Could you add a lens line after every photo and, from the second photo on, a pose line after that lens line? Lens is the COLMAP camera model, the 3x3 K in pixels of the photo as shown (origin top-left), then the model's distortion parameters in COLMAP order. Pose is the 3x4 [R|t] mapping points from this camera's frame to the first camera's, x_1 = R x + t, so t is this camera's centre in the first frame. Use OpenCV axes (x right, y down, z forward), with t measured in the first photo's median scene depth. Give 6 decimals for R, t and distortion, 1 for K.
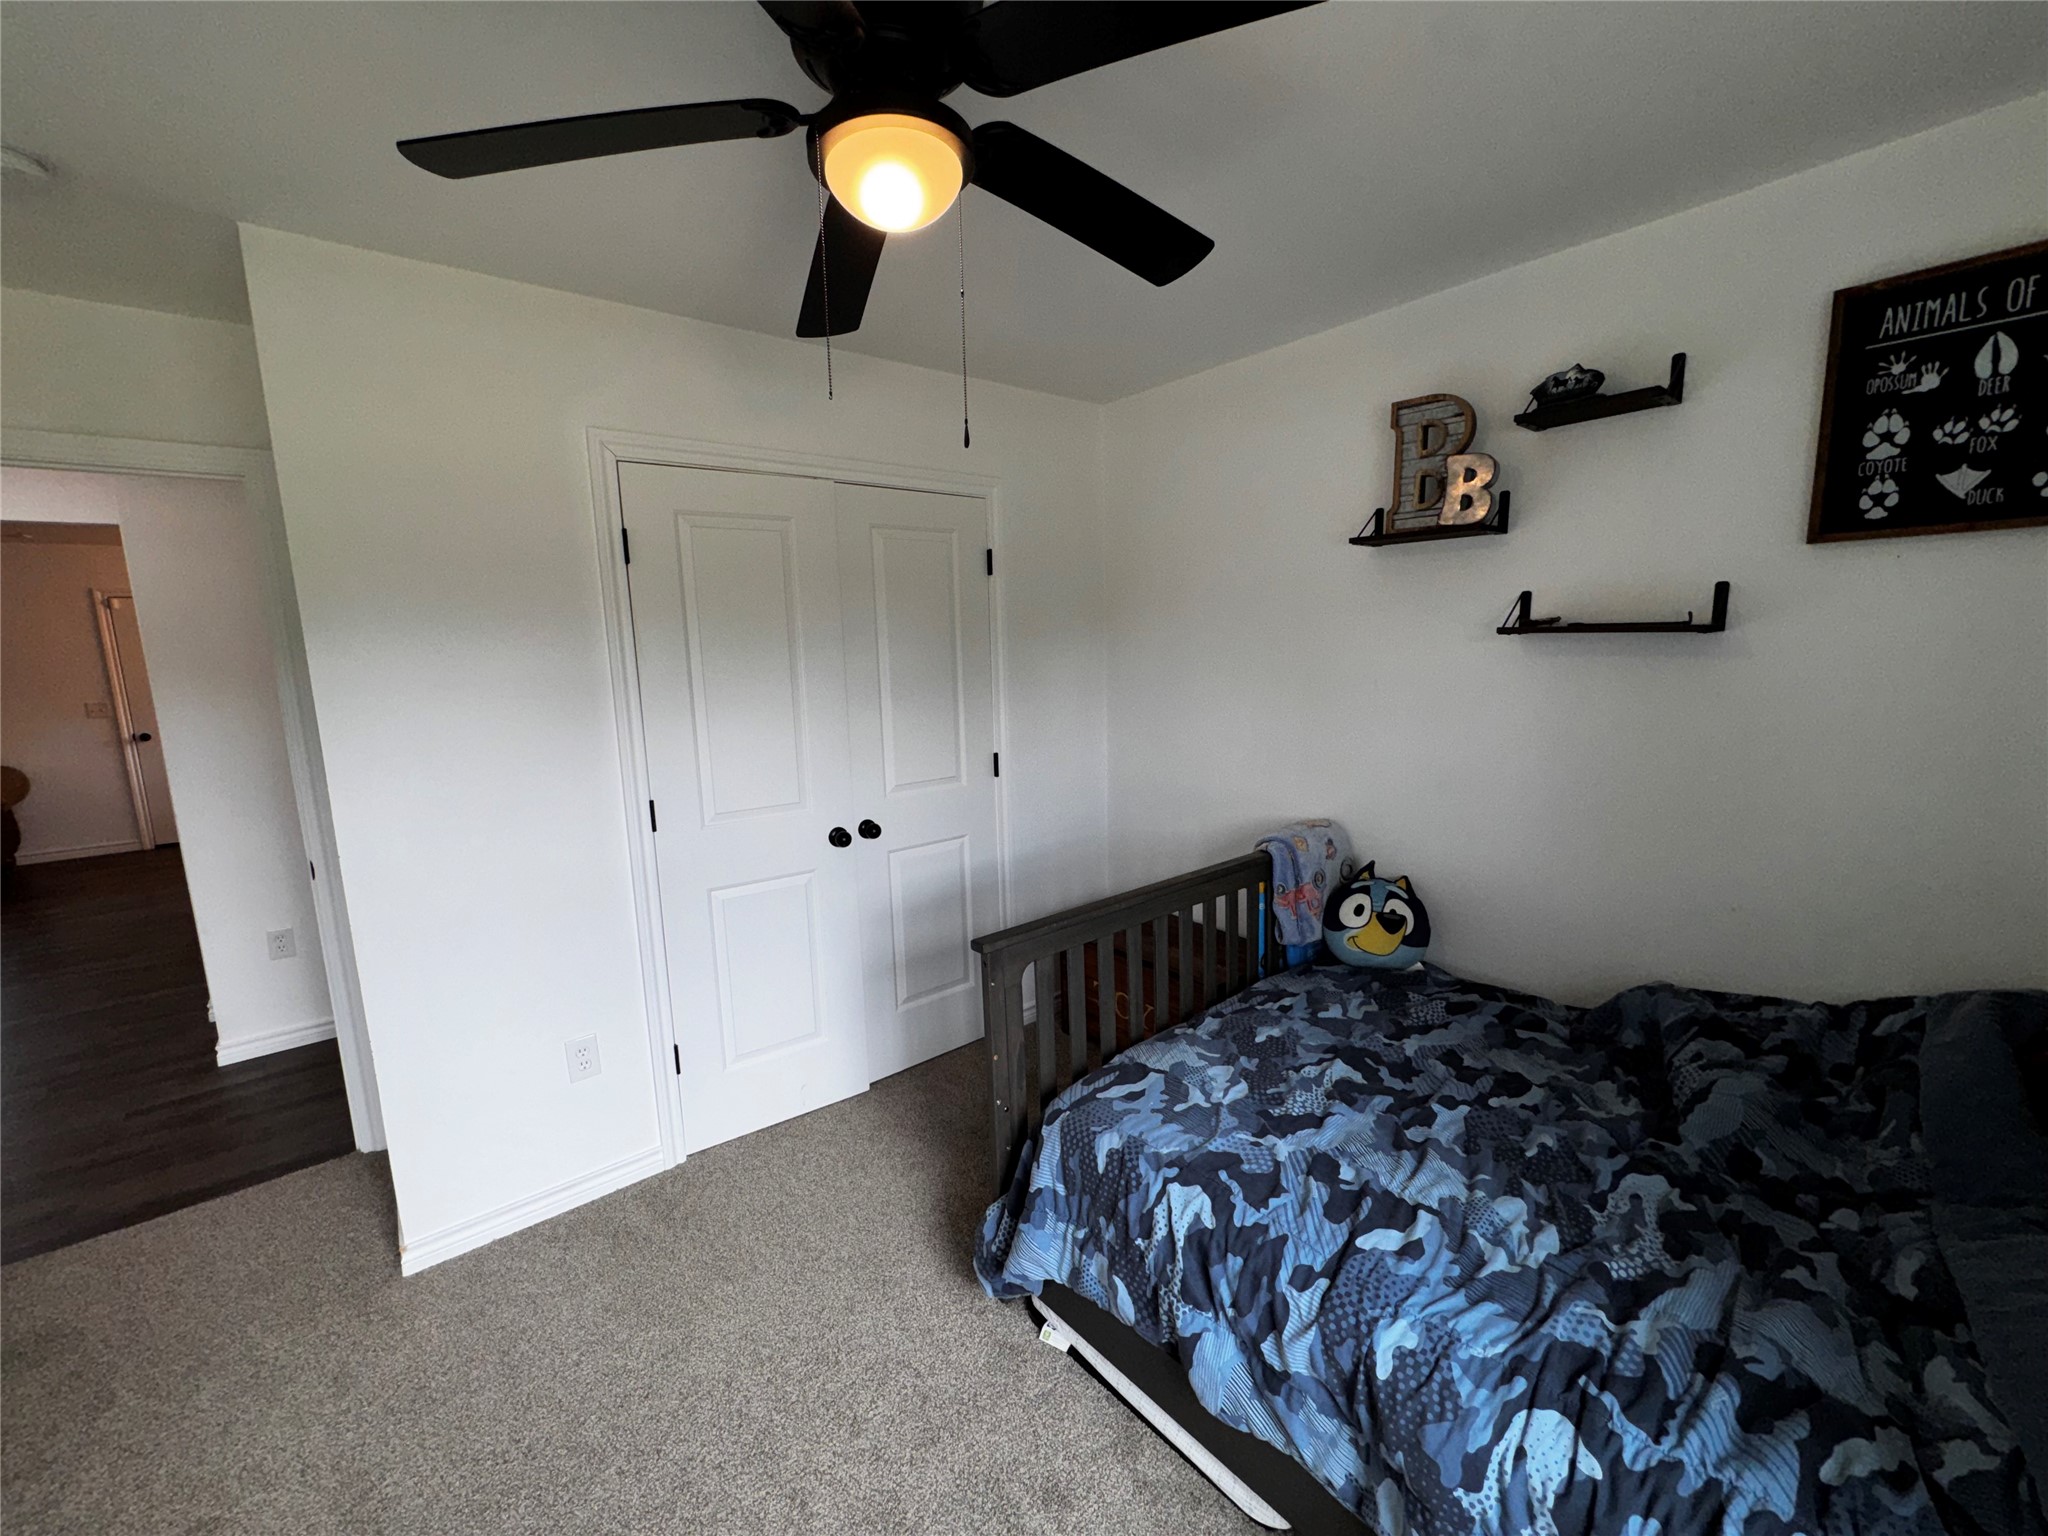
lens RADIAL K [[820.6, 0, 1022.8], [0, 820.6, 769.4], [0, 0, 1]] dist [-0.000158, 0.000702]
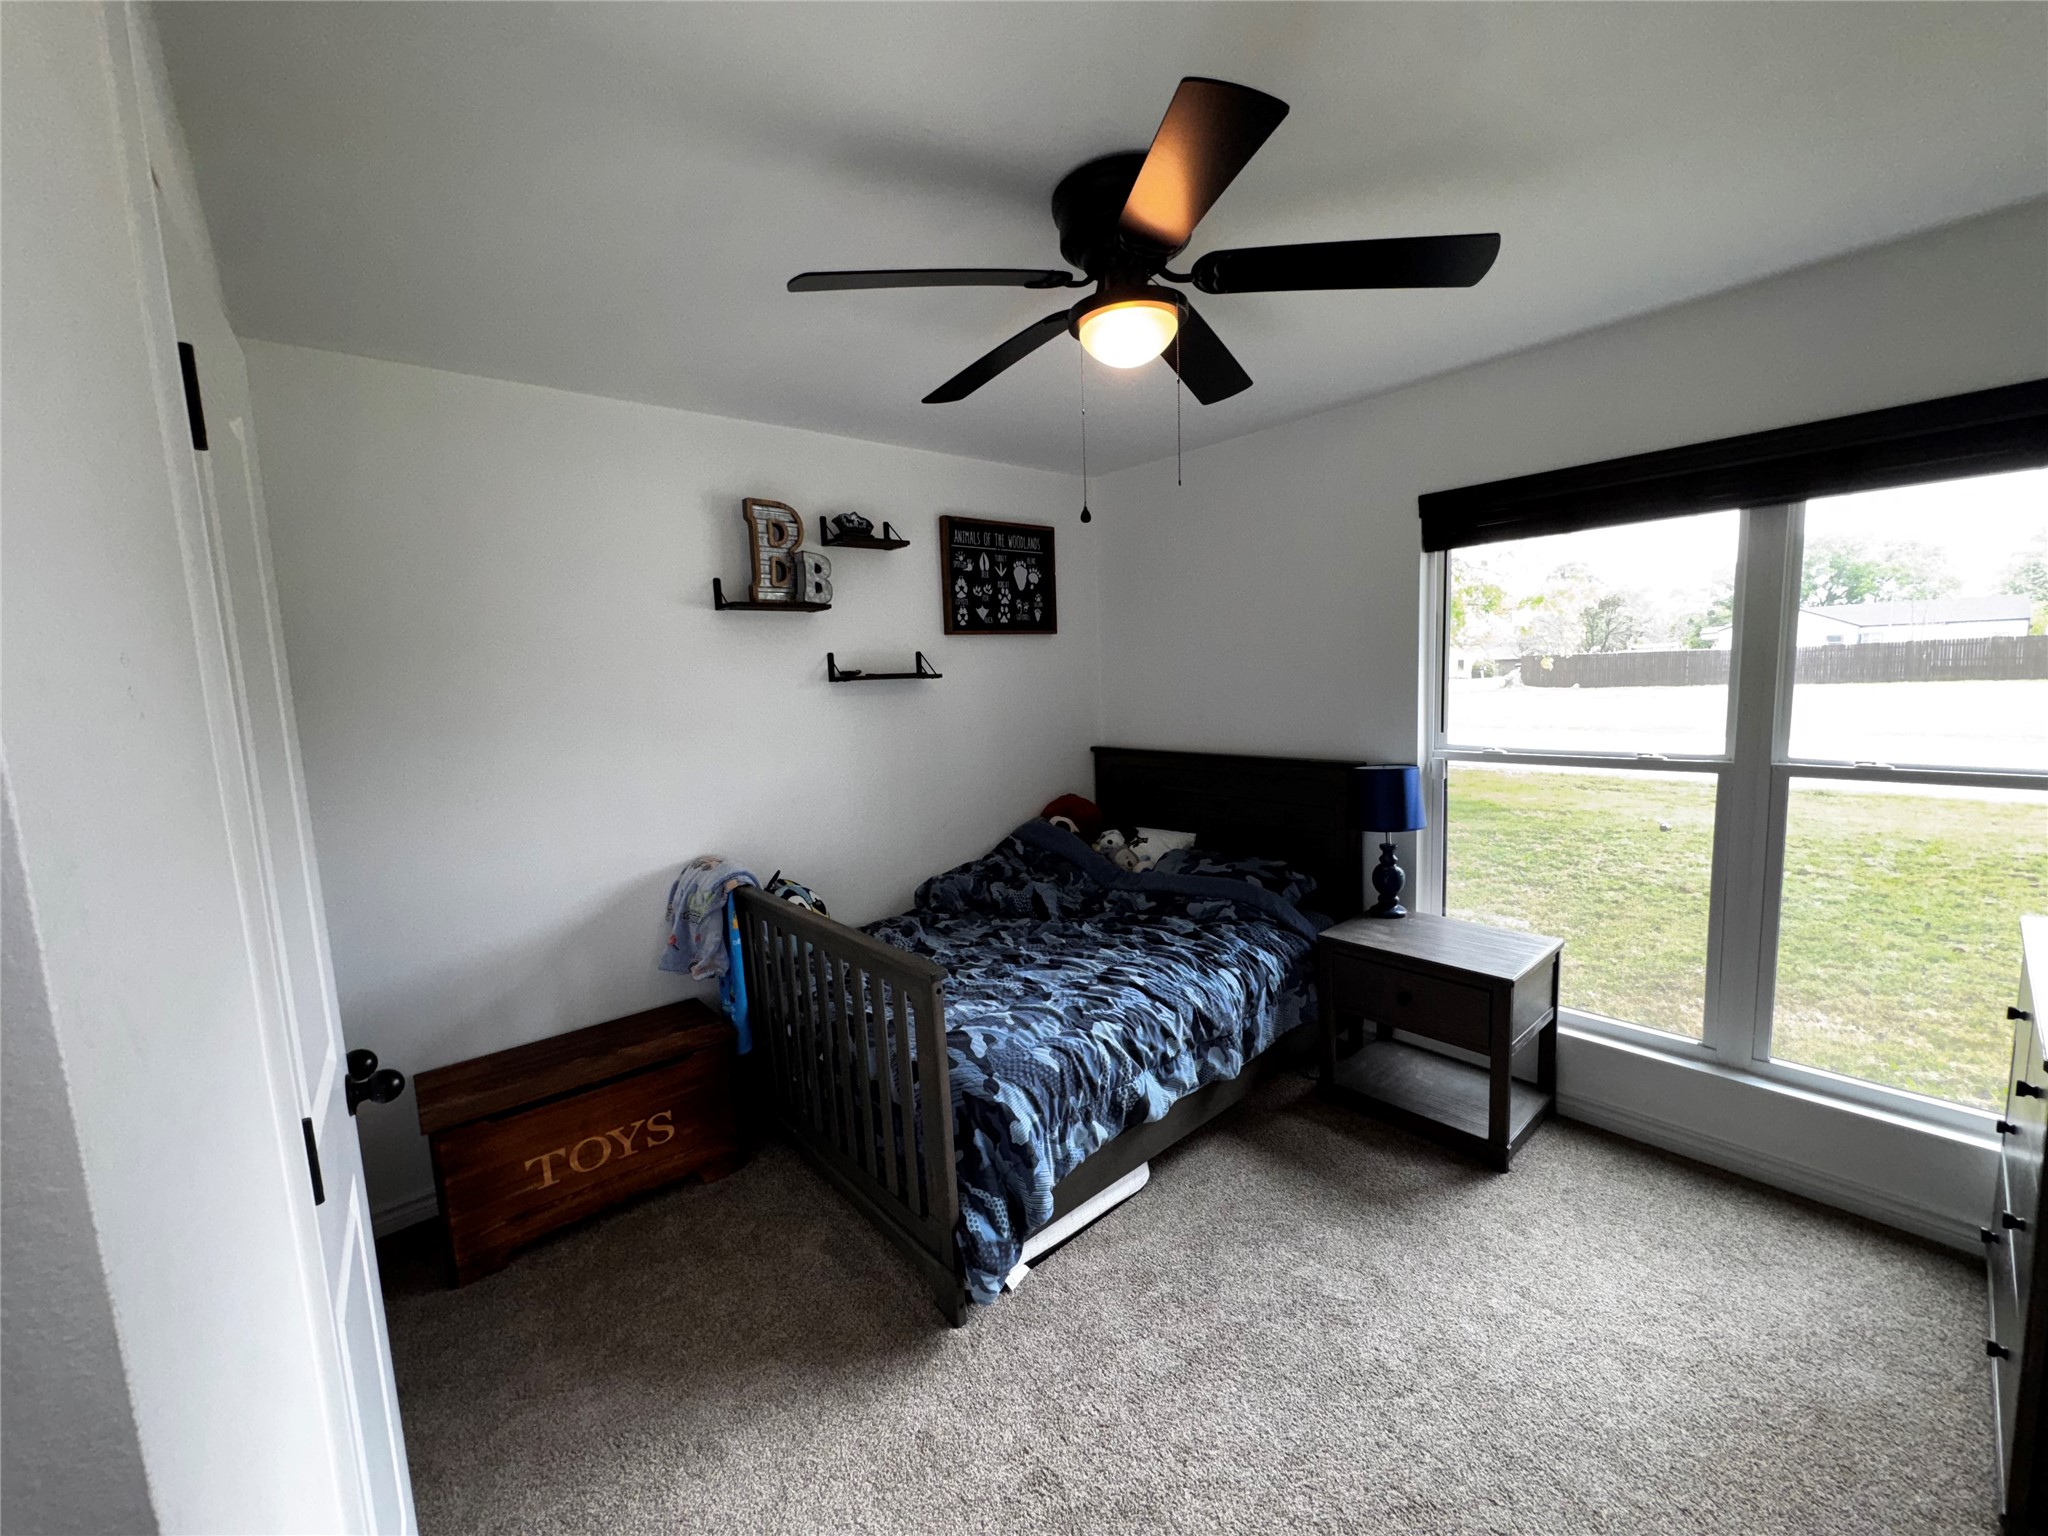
lens RADIAL K [[820.6, 0, 1022.8], [0, 820.6, 766.4], [0, 0, 1]] dist [-0.000158, 0.000702]
pose [[-0.026518, -0.092492, 0.995360, -1.096920], [0.197915, 0.975515, 0.095921, -0.116529], [-0.979861, 0.199540, -0.007563, 0.907811]]
